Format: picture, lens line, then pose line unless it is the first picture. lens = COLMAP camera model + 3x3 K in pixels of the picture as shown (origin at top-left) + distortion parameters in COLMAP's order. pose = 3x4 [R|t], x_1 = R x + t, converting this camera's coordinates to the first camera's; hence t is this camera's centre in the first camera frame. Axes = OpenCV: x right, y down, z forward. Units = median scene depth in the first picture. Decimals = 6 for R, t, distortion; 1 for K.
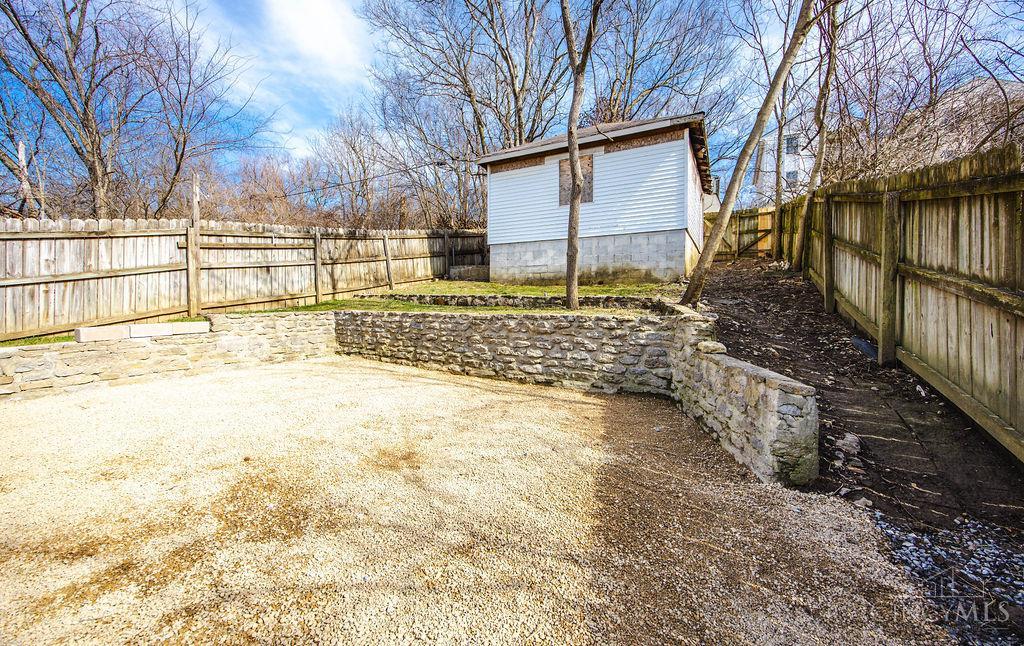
lens RADIAL K [[401.1, 0, 508.2], [0, 401.1, 307.1], [0, 0, 1]] dist [-0.003424, -0.000372]
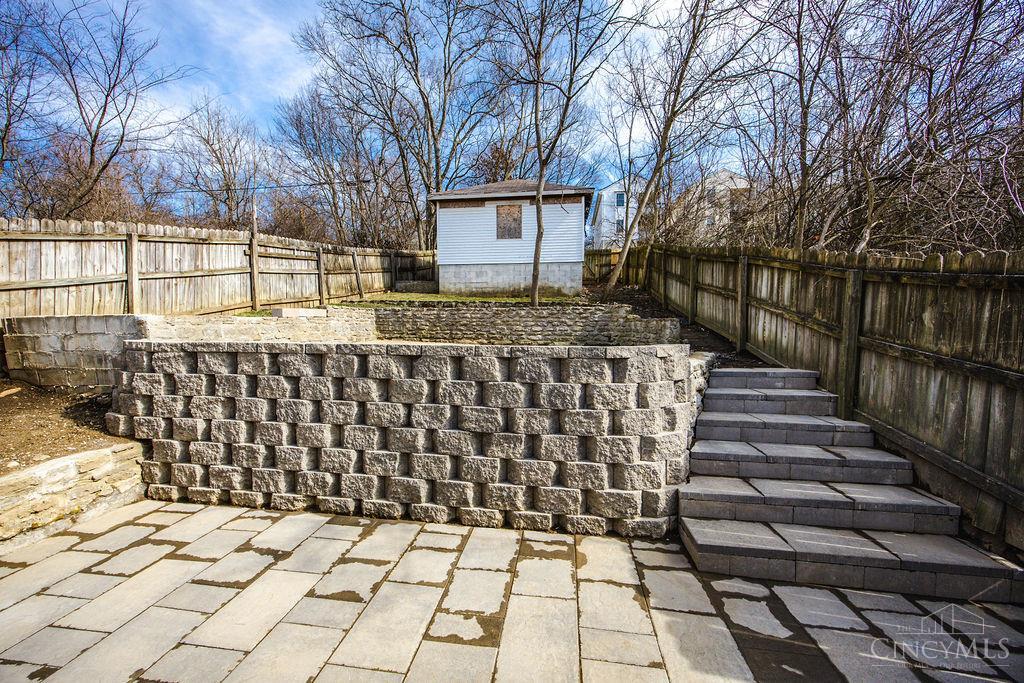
lens RADIAL K [[397.3, 0, 515.3], [0, 397.3, 338.8], [0, 0, 1]] dist [-0.001651, 0.000141]
pose [[0.928725, -0.013593, 0.370519, -0.402497], [0.005057, 0.999699, 0.024001, 0.068950], [-0.370734, -0.020416, 0.928515, -0.361942]]
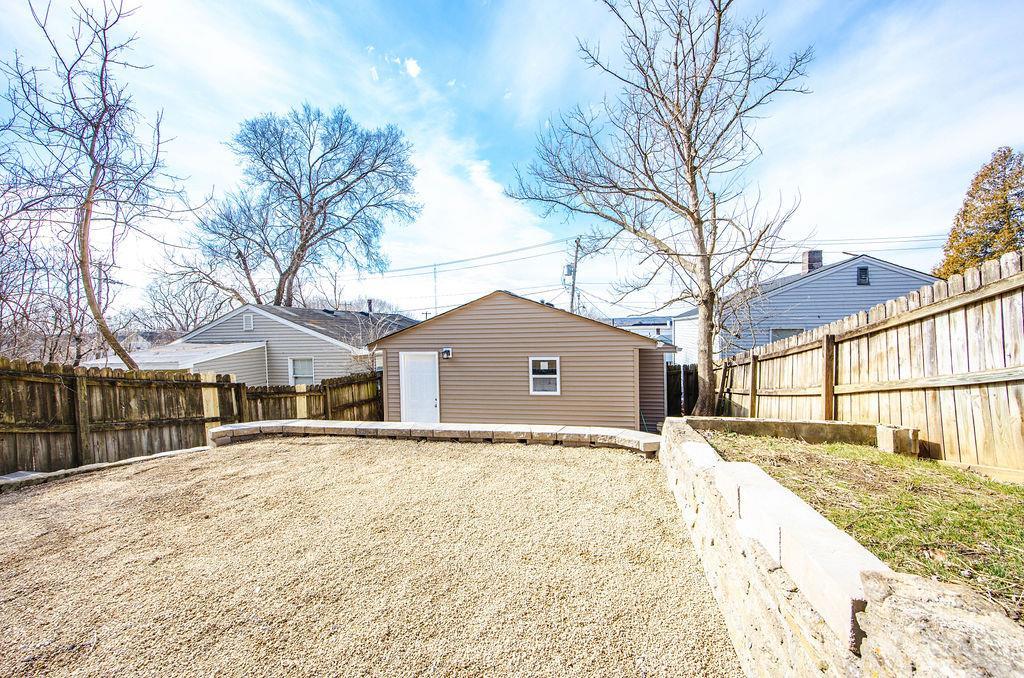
lens RADIAL K [[404.6, 0, 517.8], [0, 404.6, 335.0], [0, 0, 1]] dist [-0.000498, 0.000336]
pose [[-0.956480, 0.016240, -0.291344, -0.346845], [0.014307, 0.999859, 0.008765, -0.056499], [0.291446, 0.004215, -0.956578, 0.705508]]
